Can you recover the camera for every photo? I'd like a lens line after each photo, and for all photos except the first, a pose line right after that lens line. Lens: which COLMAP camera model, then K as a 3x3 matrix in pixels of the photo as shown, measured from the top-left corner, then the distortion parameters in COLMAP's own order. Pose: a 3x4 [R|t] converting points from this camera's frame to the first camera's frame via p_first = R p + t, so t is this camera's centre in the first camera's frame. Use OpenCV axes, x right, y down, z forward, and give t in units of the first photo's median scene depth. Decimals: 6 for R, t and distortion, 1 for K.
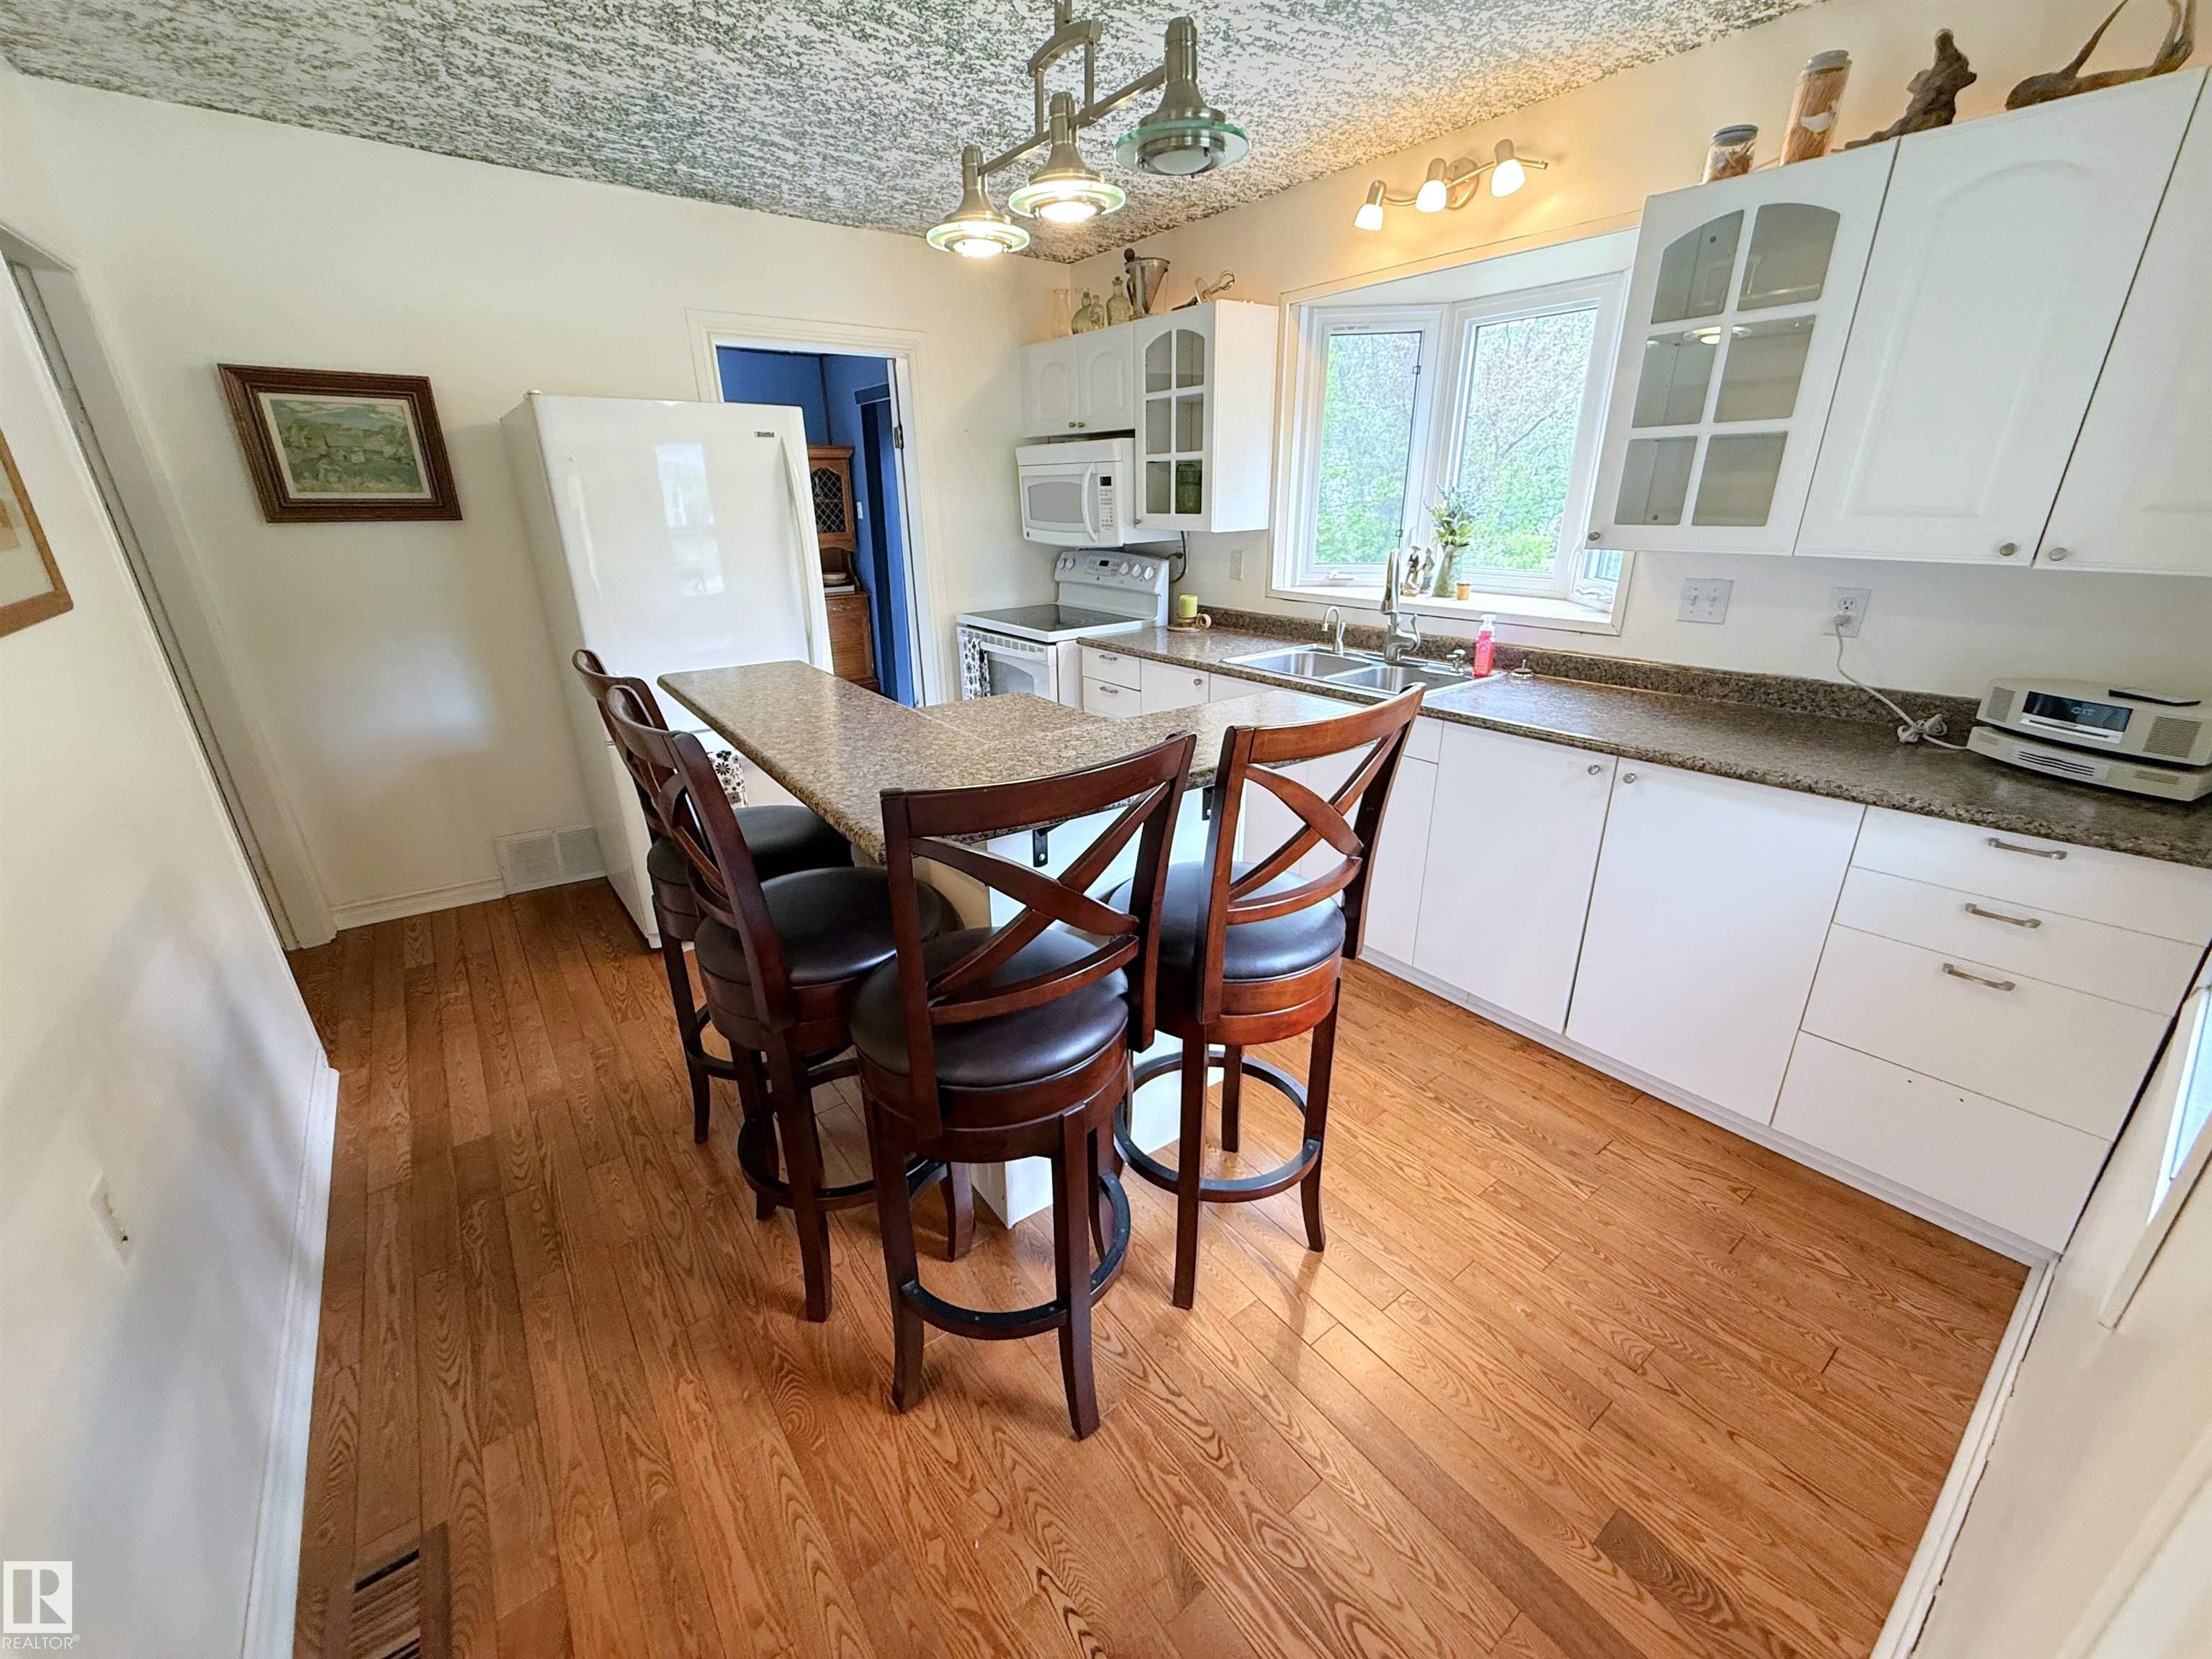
lens RADIAL K [[888.9, 0, 1103.0], [0, 888.9, 831.7], [0, 0, 1]] dist [-0.003064, 0.000509]
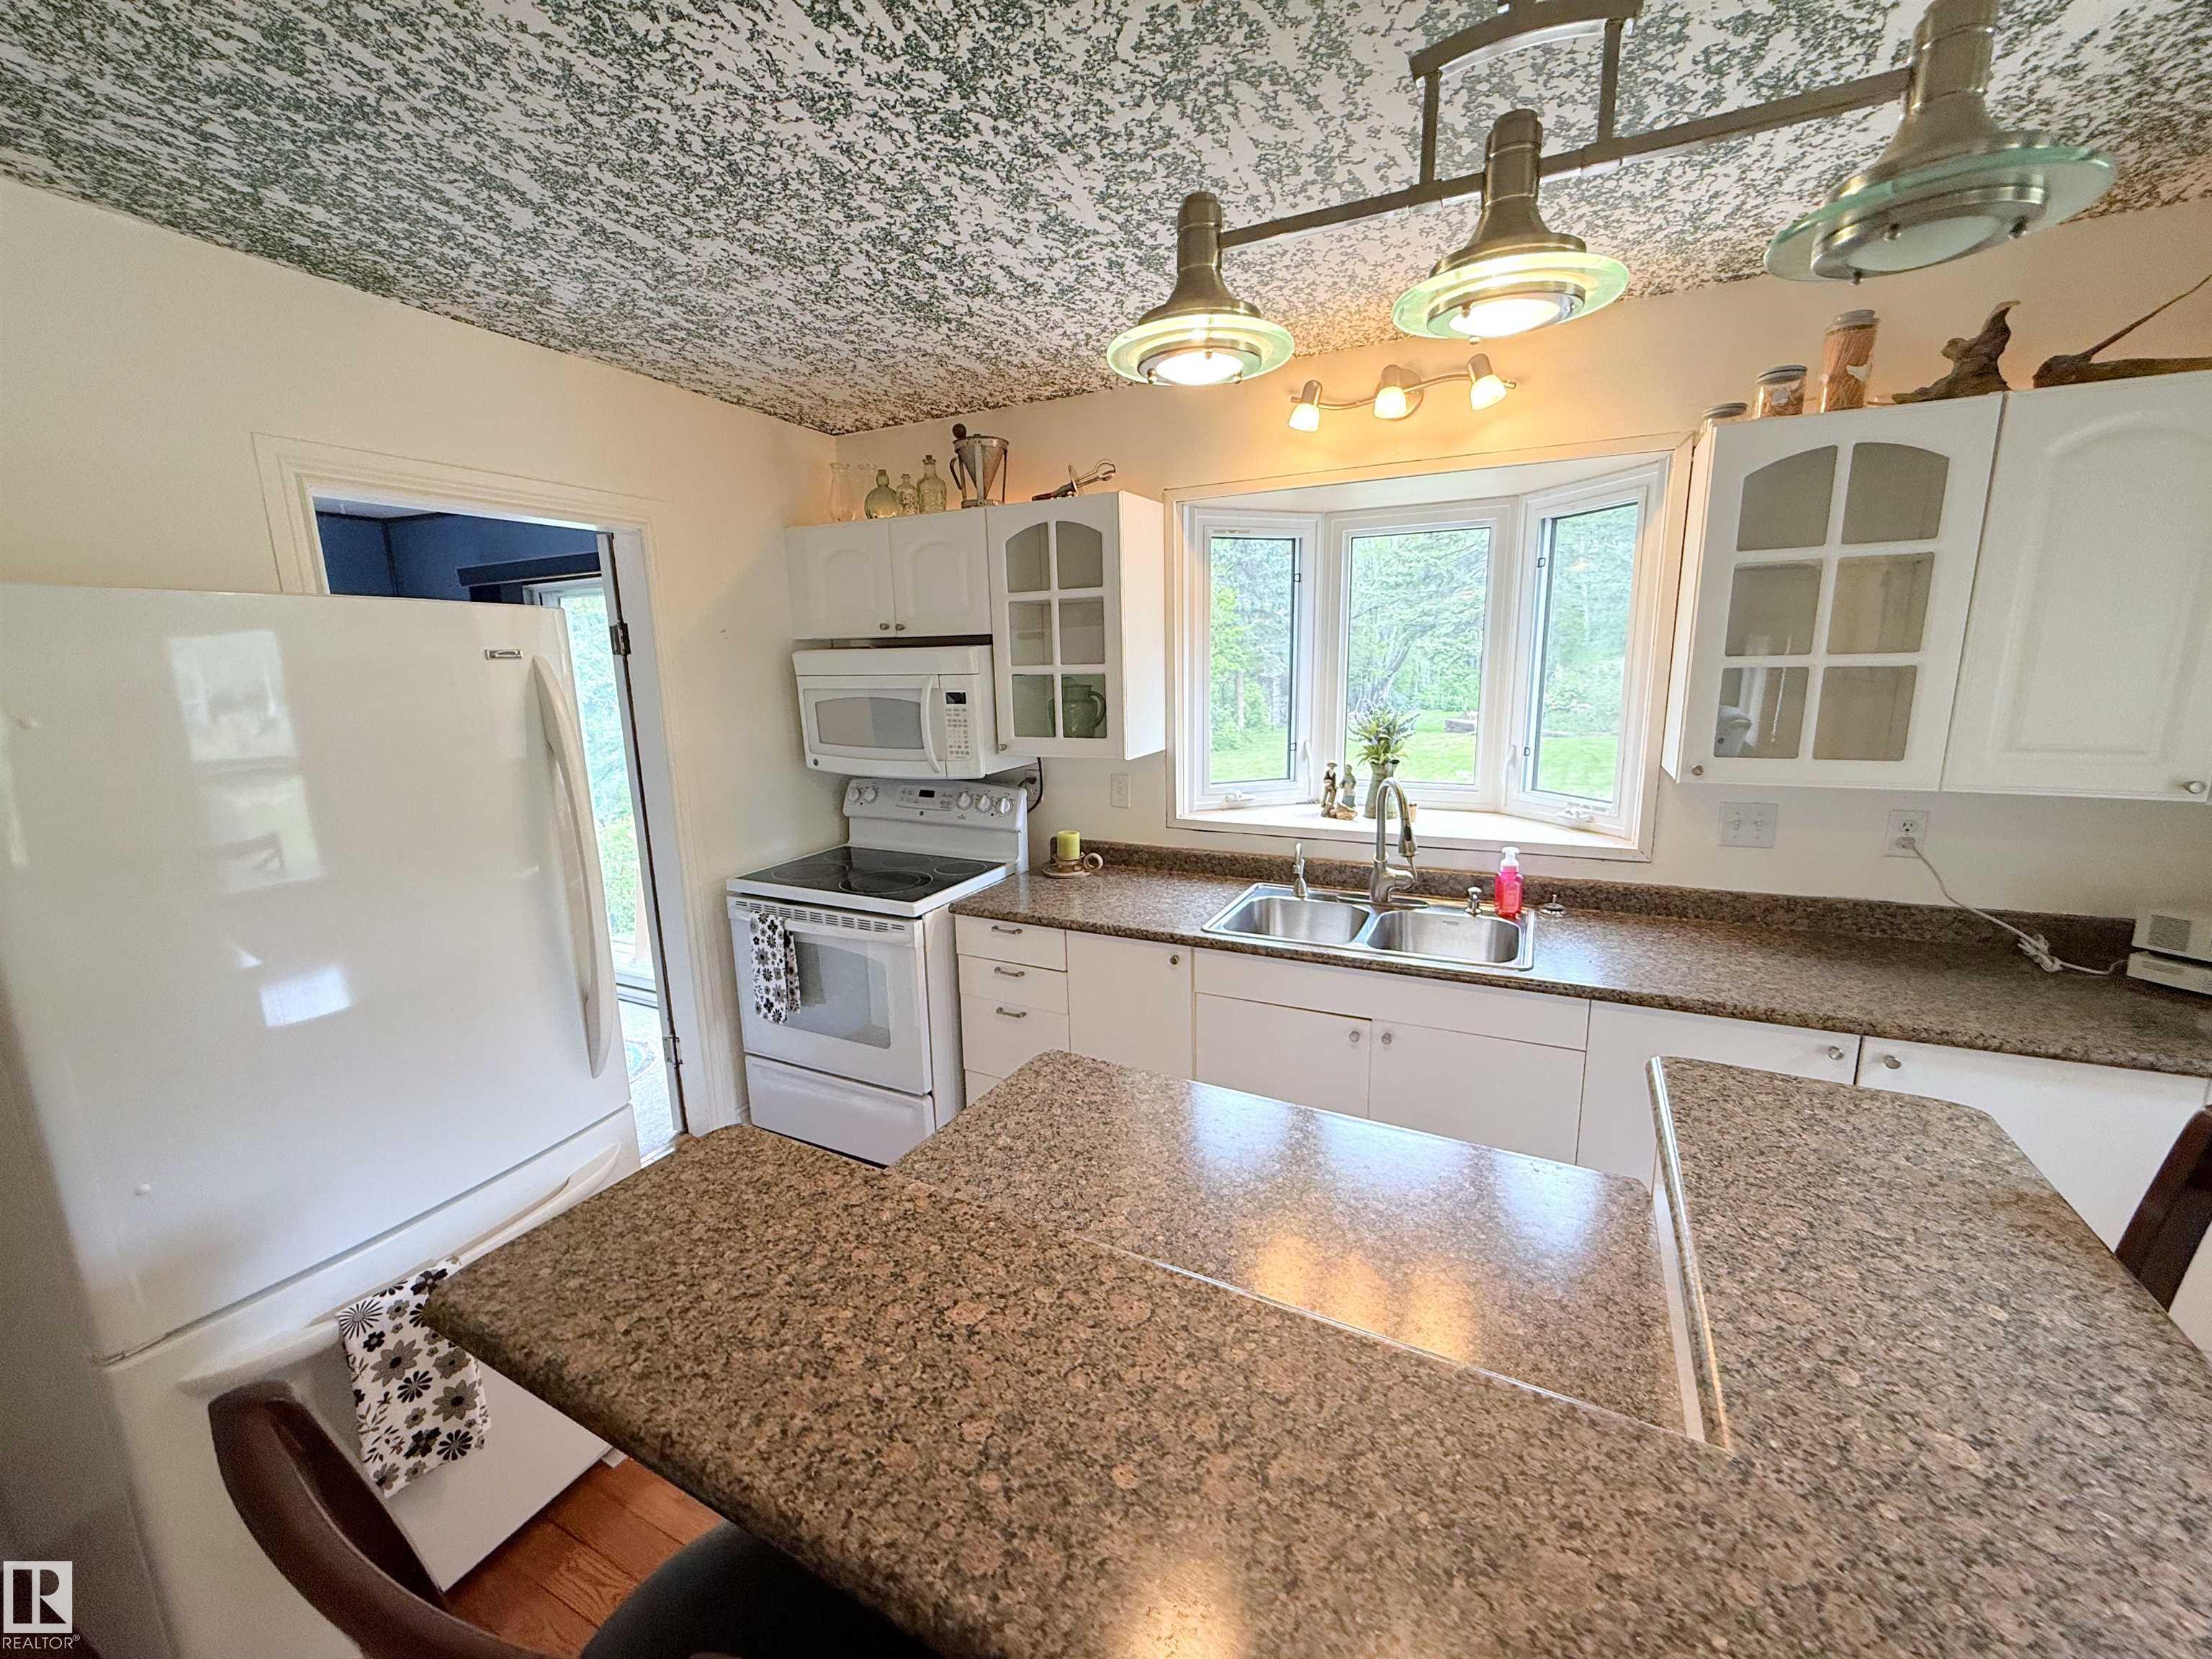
lens RADIAL K [[888.9, 0, 1116.3], [0, 888.9, 831.7], [0, 0, 1]] dist [-0.003064, 0.000509]
pose [[0.895645, -0.090212, 0.435525, -0.246434], [0.167570, 0.975501, -0.142542, -0.170408], [-0.411996, 0.200648, 0.888819, 0.324644]]
